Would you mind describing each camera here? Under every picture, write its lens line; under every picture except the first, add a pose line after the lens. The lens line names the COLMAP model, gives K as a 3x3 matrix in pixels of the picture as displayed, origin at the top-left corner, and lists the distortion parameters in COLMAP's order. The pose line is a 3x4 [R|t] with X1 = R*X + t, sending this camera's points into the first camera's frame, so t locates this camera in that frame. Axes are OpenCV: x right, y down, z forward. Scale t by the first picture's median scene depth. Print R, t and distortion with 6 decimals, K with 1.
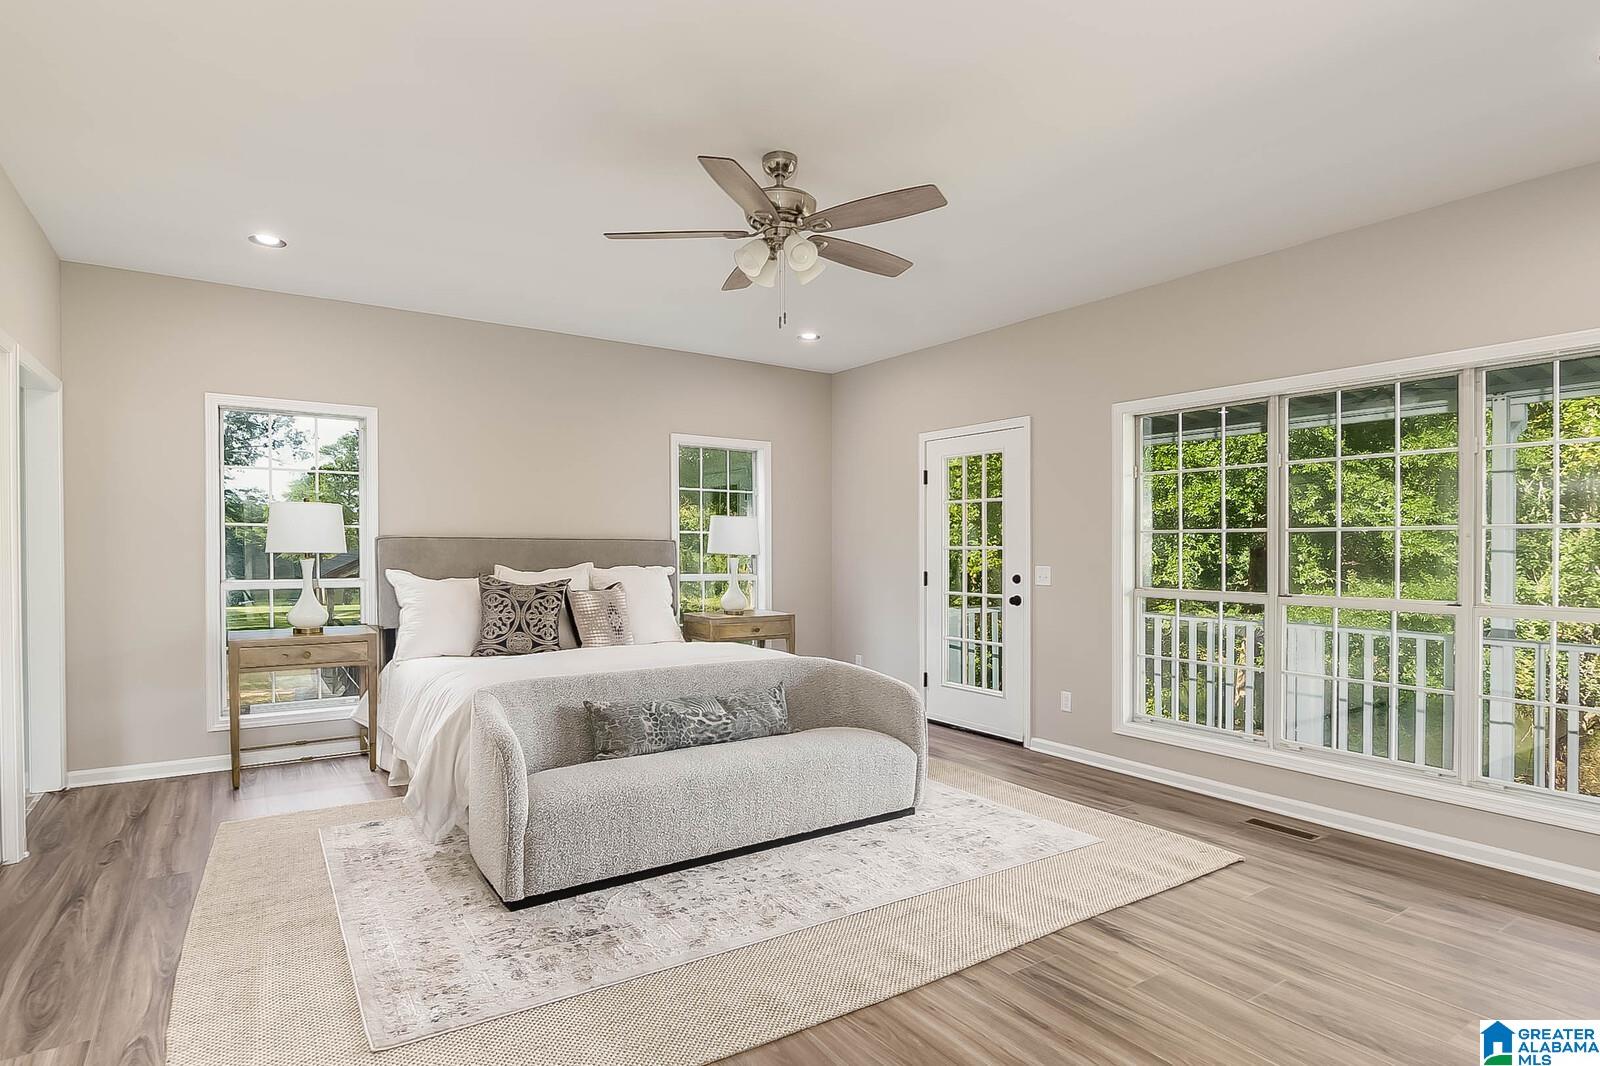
lens RADIAL K [[828.1, 0, 783.7], [0, 828.1, 547.7], [0, 0, 1]] dist [-0.002647, -0.000257]
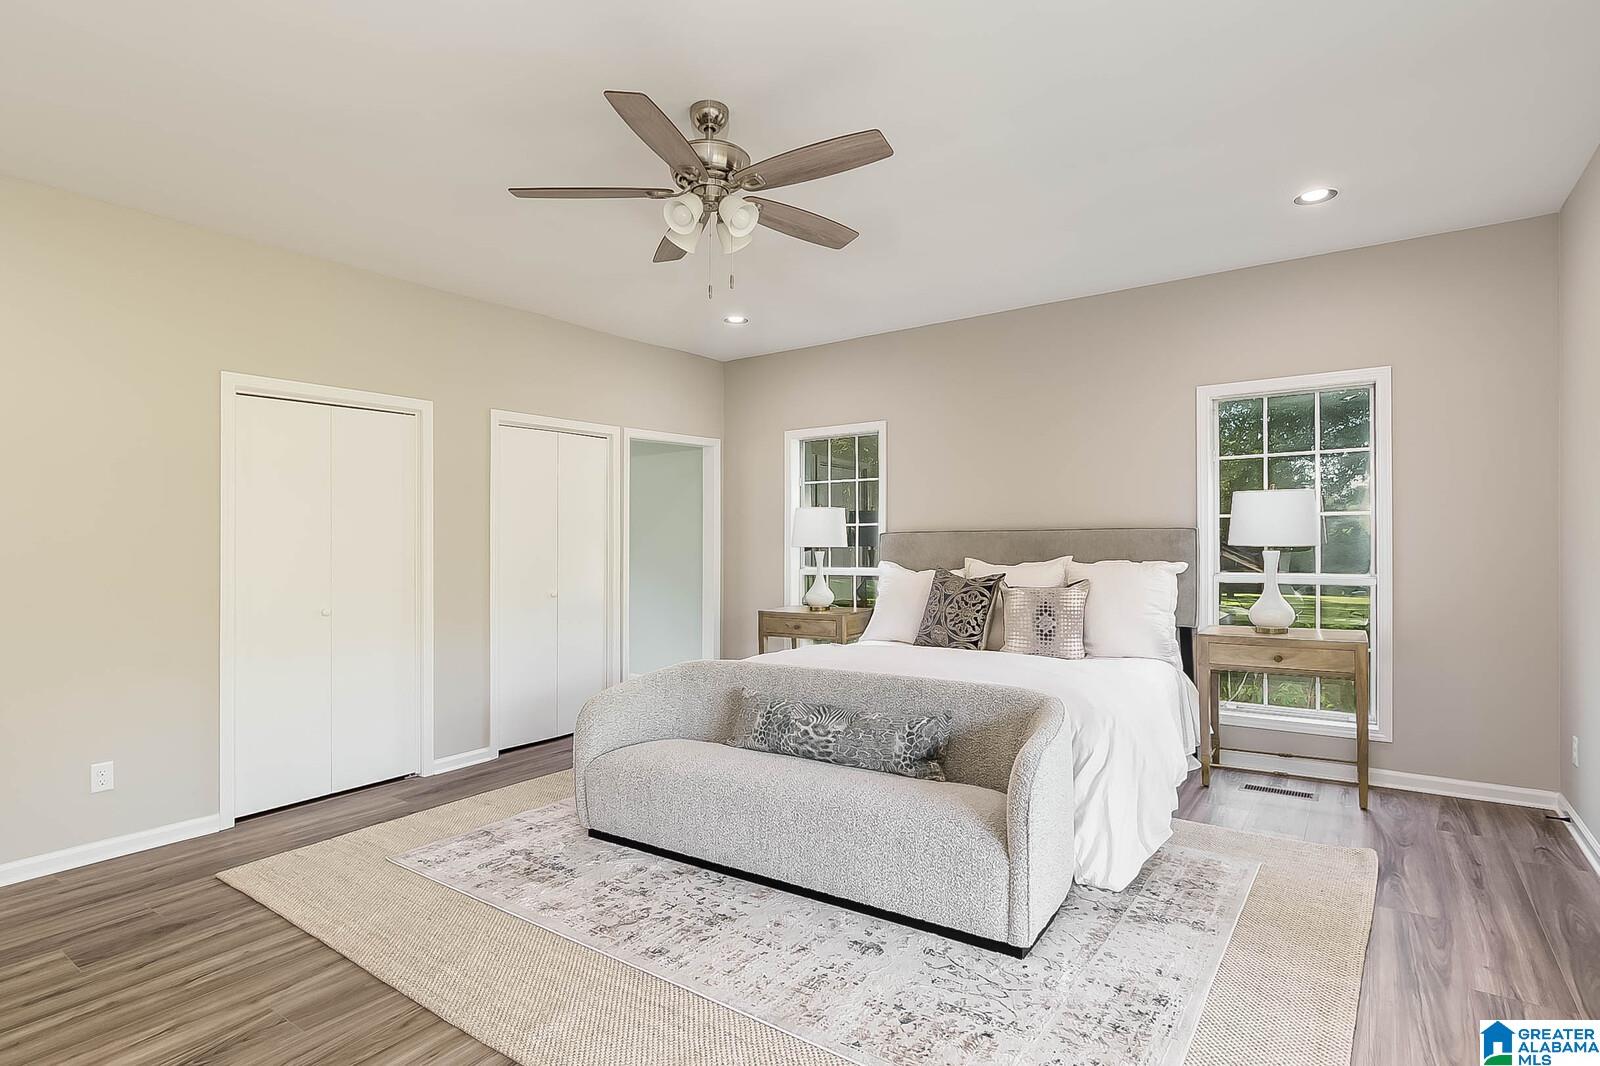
lens RADIAL K [[813.4, 0, 800.1], [0, 813.4, 561.5], [0, 0, 1]] dist [-0.000419, -0.000175]
pose [[0.369865, 0.014764, -0.928968, 0.678511], [0.008161, 0.999784, 0.019139, 0.007015], [0.929050, -0.014660, 0.369664, 0.632721]]
